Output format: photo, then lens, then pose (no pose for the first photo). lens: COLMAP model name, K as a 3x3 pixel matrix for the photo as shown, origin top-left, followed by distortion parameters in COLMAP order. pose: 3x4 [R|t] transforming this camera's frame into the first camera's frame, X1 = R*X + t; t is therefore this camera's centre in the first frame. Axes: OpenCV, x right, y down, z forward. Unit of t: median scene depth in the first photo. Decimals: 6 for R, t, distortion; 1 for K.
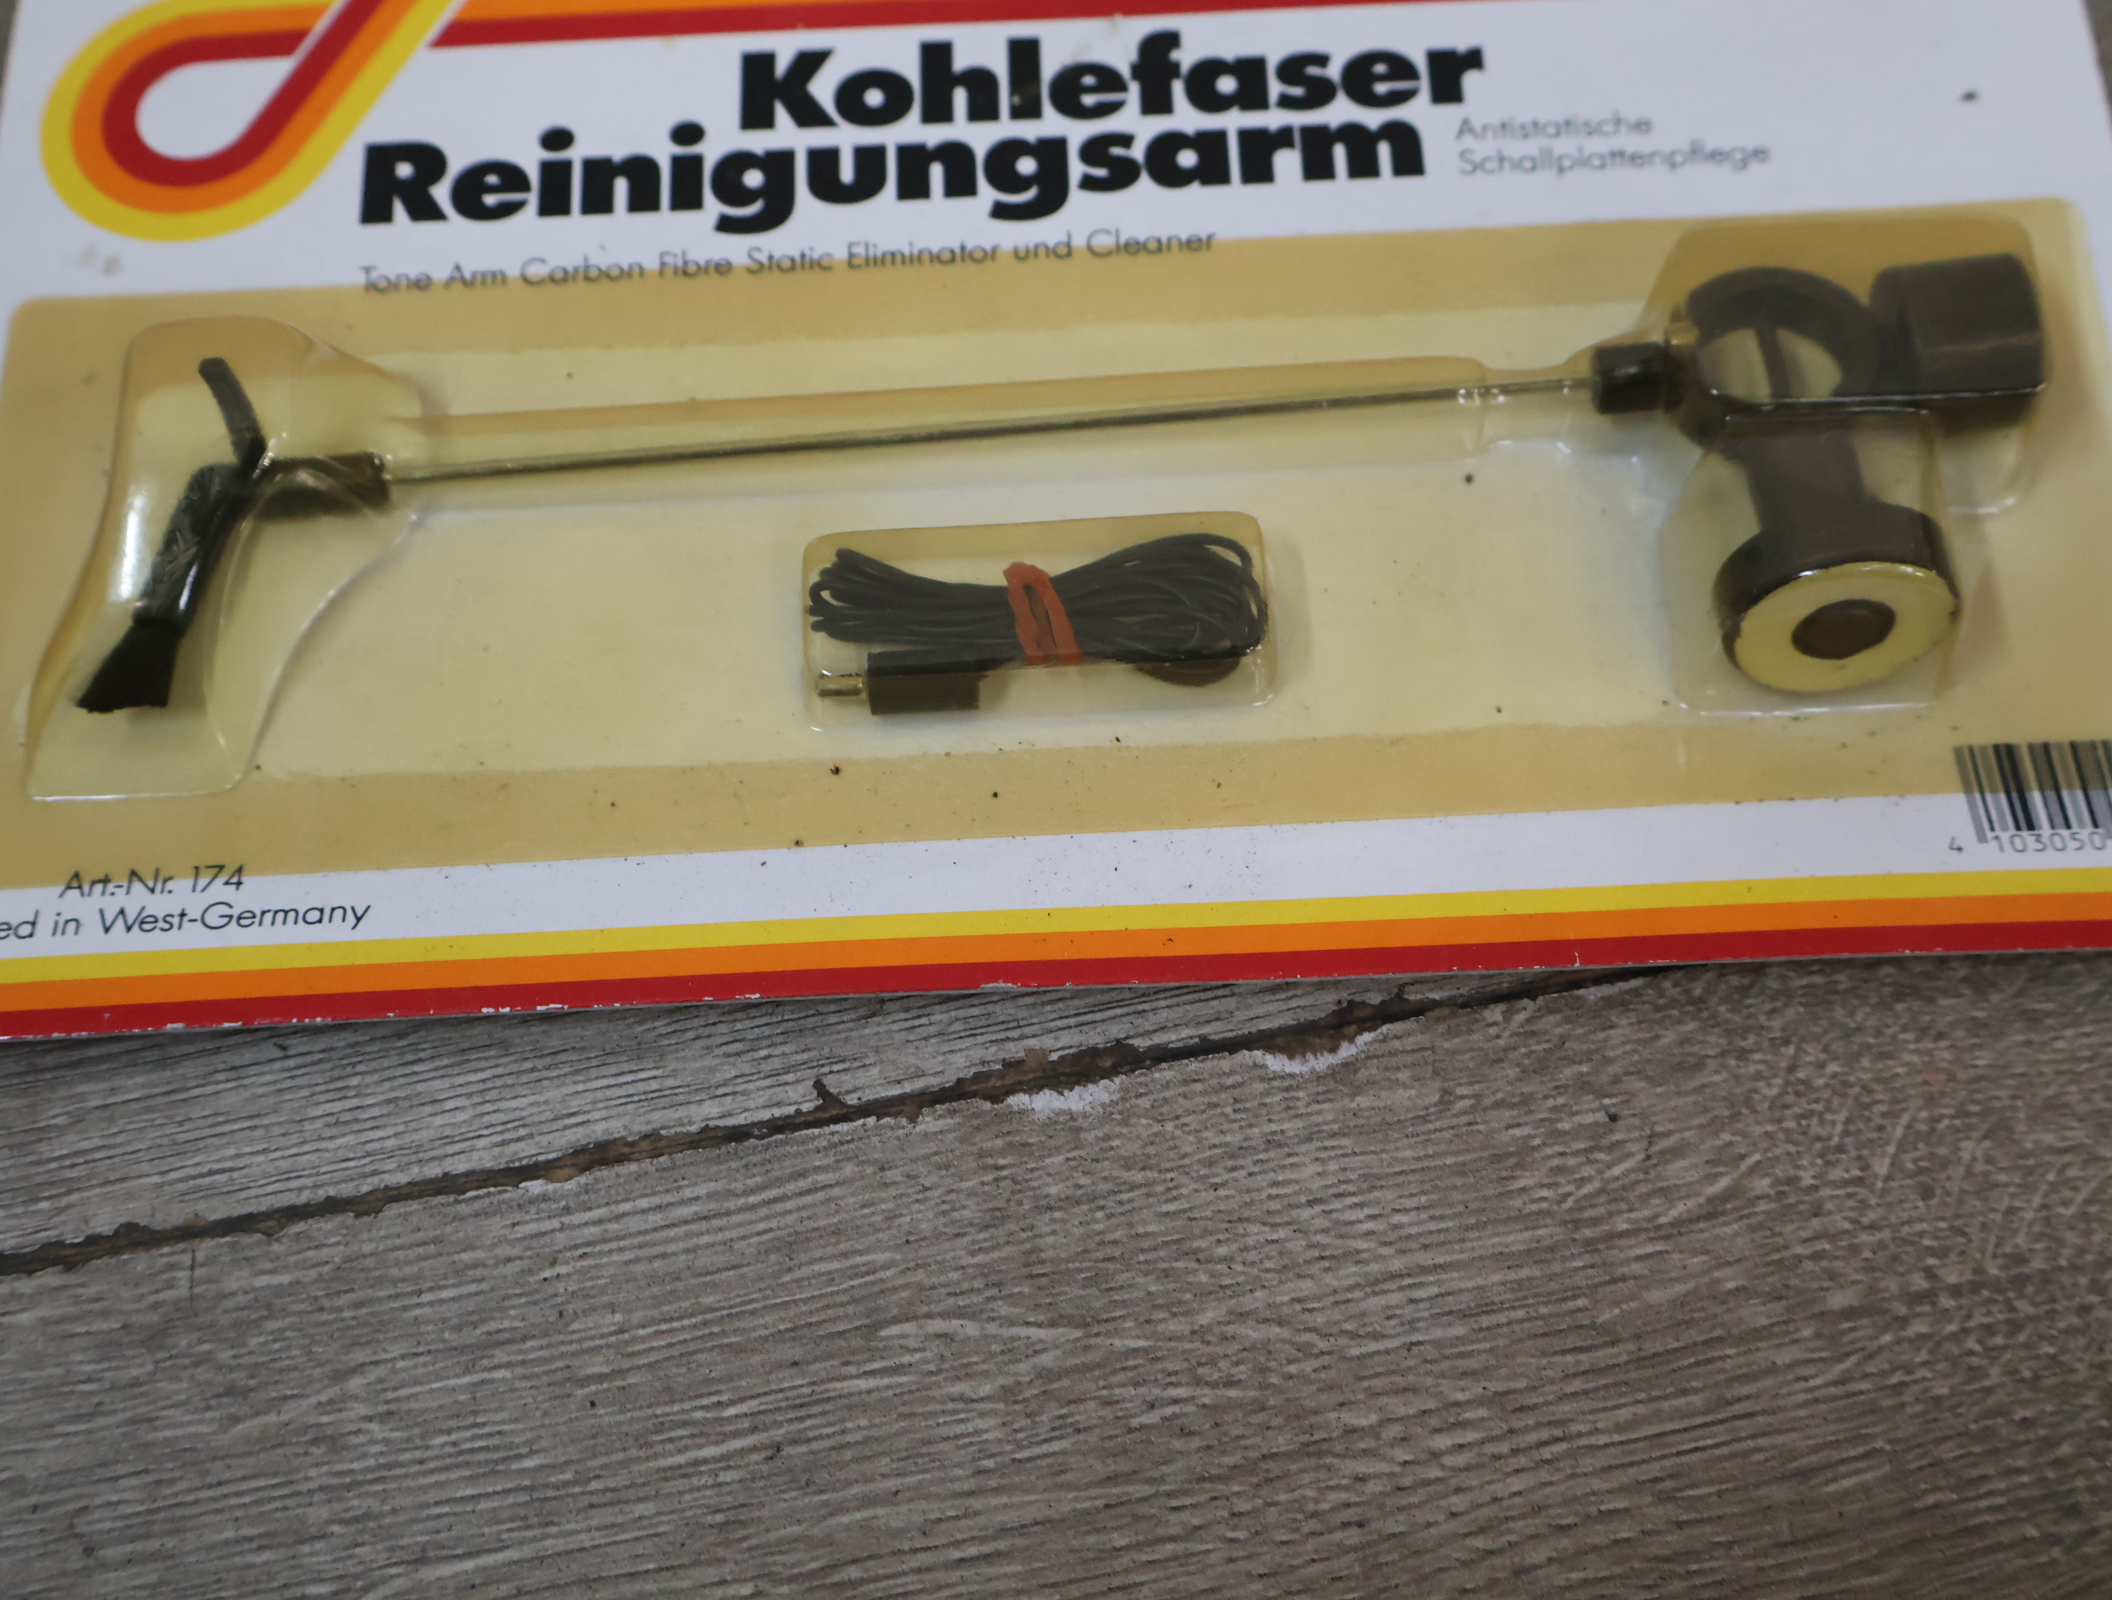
lens RADIAL K [[2880.5, 0, 1049.7], [0, 2880.5, 785.3], [0, 0, 1]] dist [0.014817, 0.000000]
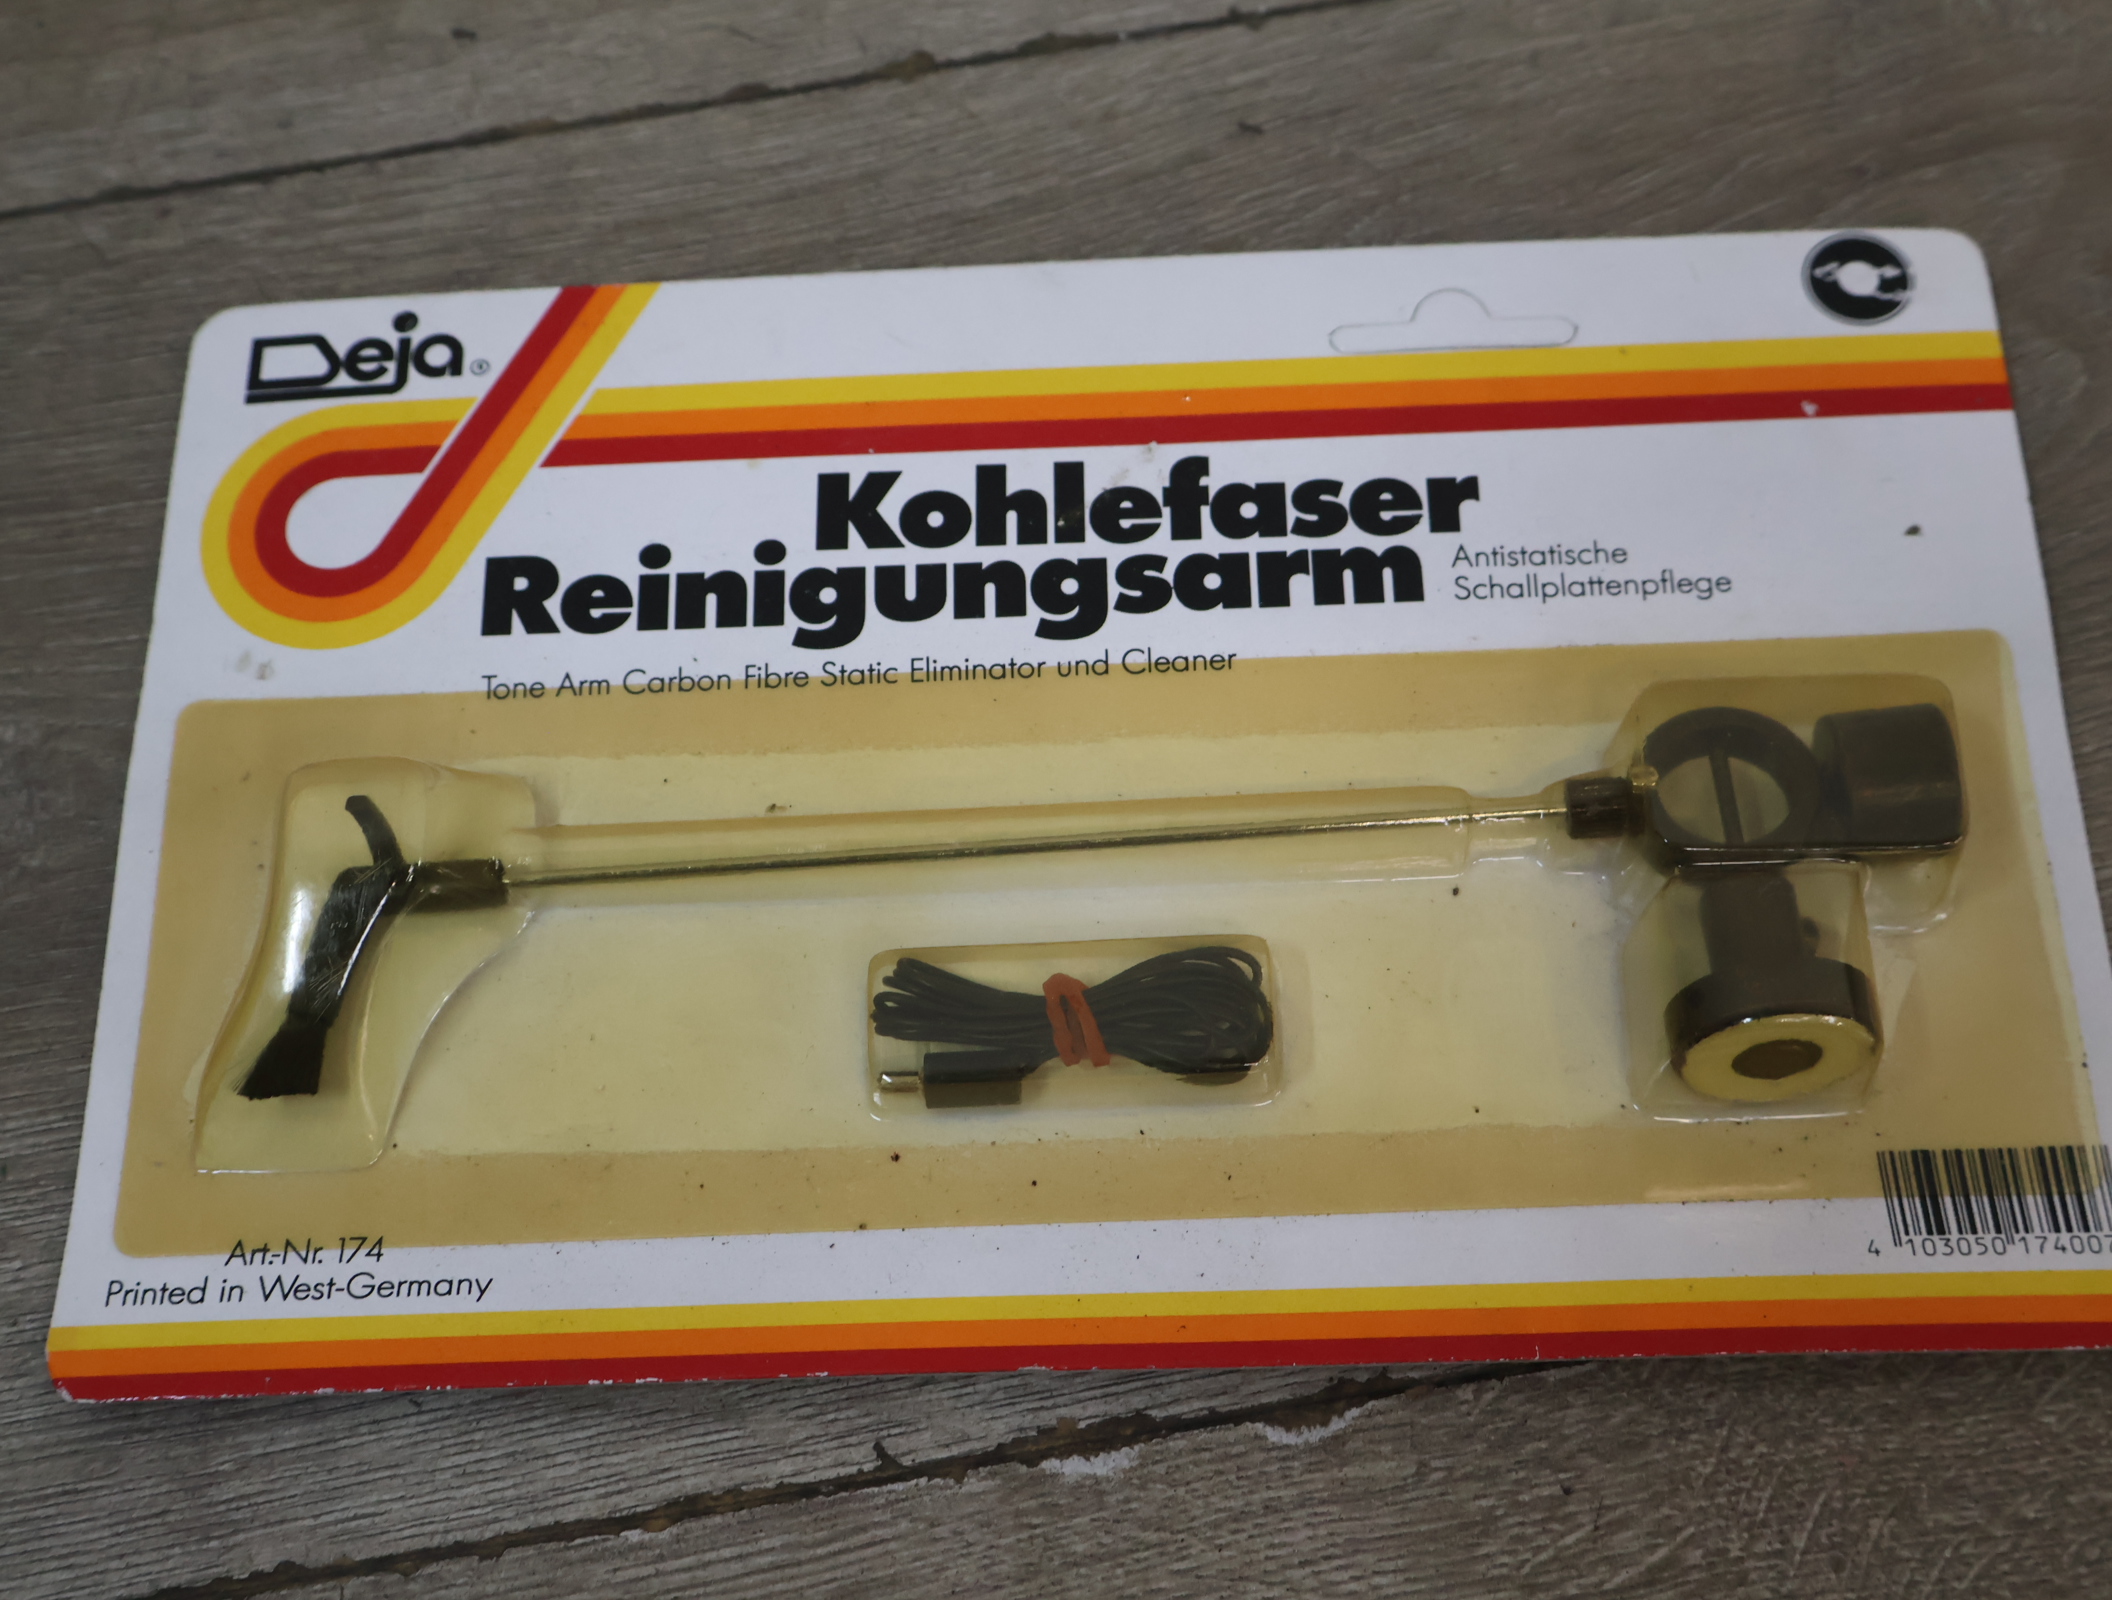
lens RADIAL K [[2880.5, 0, 1045.0], [0, 2880.5, 789.9], [0, 0, 1]] dist [0.014817, 0.000000]
pose [[0.999588, 0.008760, -0.027323, 0.013987], [-0.008205, 0.999759, 0.020374, -0.160483], [0.027495, -0.020142, 0.999419, -0.129787]]
